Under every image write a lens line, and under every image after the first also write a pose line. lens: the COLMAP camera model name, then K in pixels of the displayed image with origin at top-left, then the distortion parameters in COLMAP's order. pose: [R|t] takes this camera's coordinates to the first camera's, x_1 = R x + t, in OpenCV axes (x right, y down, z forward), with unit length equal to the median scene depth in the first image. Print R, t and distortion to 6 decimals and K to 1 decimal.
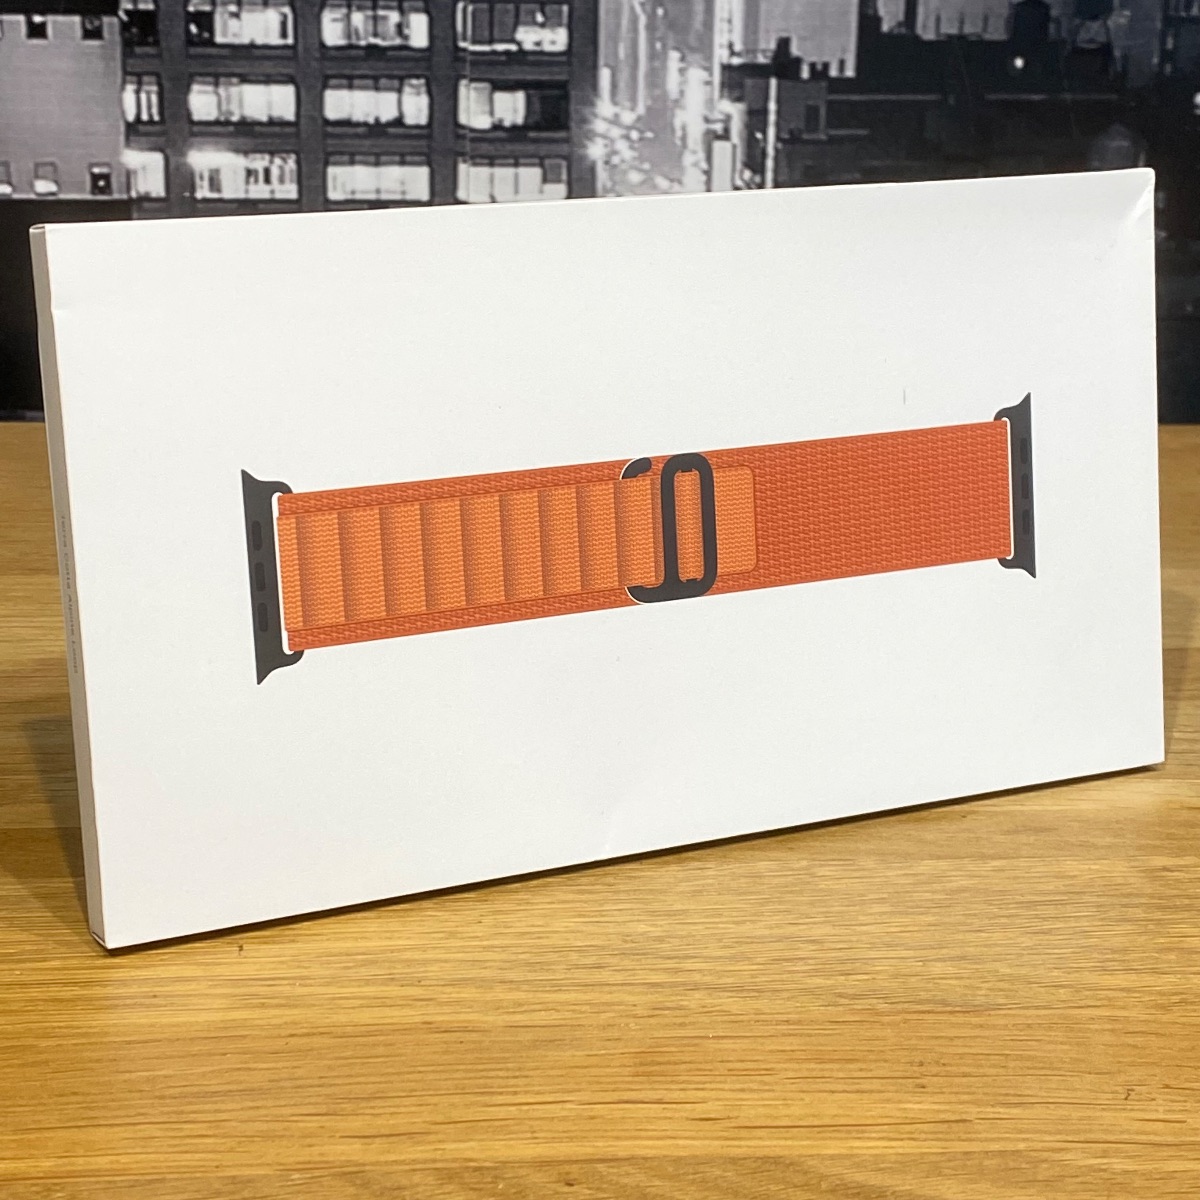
lens RADIAL K [[2374.9, 0, 593.1], [0, 2374.9, 424.2], [0, 0, 1]] dist [0.190719, -0.668649]
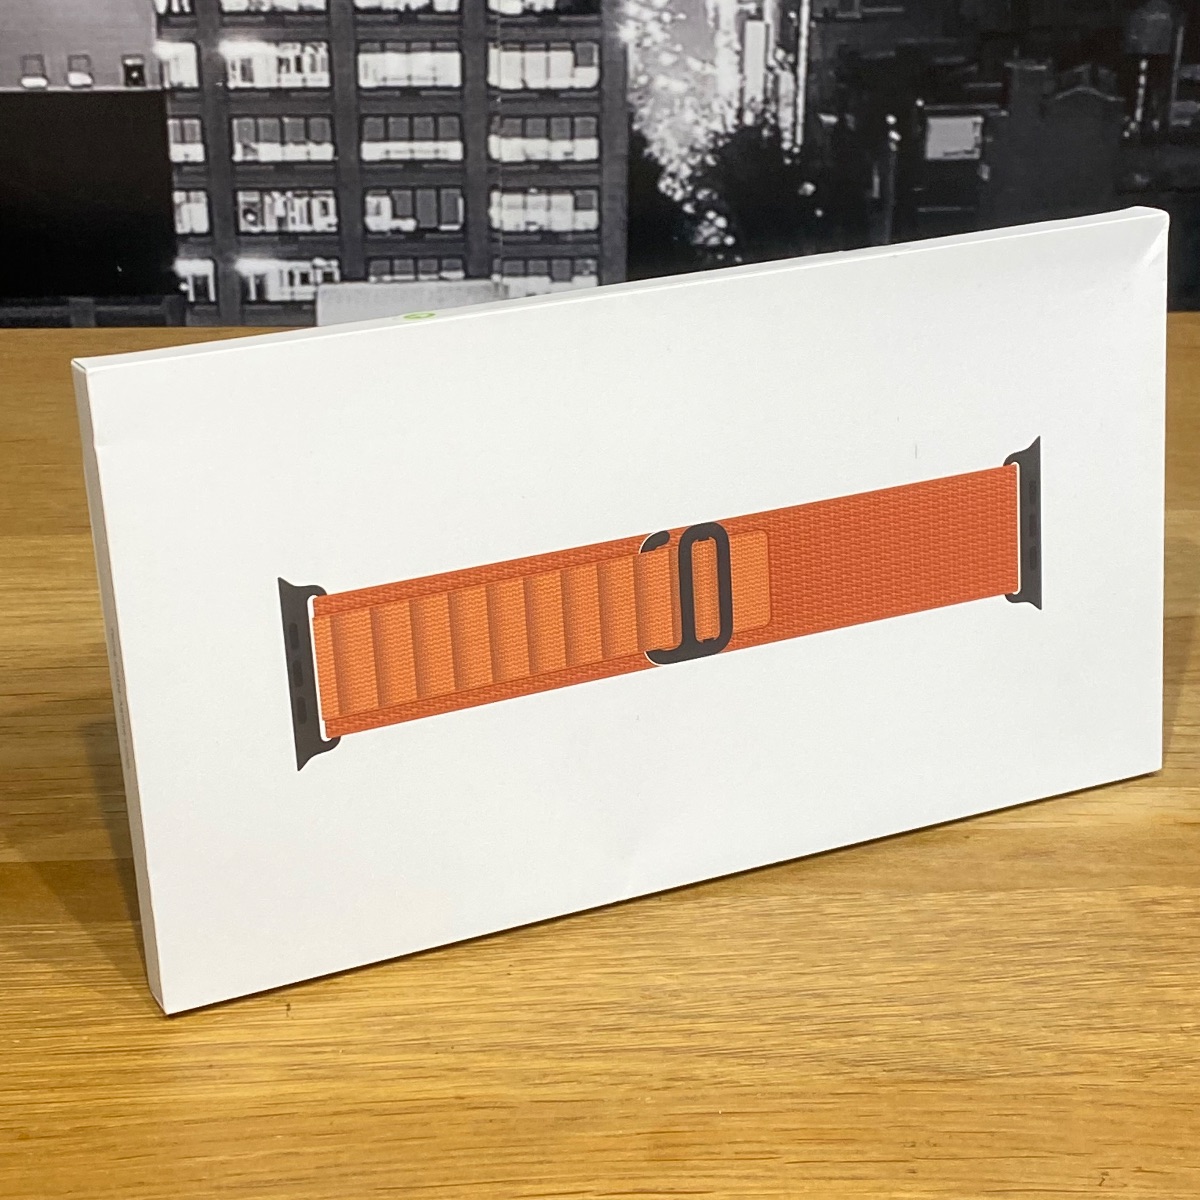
lens RADIAL K [[2405.6, 0, 577.5], [0, 2405.6, 419.3], [0, 0, 1]] dist [0.172381, -0.529193]
pose [[0.999635, -0.001669, -0.026952, 0.013567], [0.005794, 0.988099, 0.153709, -0.208792], [0.026375, -0.153809, 0.987749, -0.039207]]
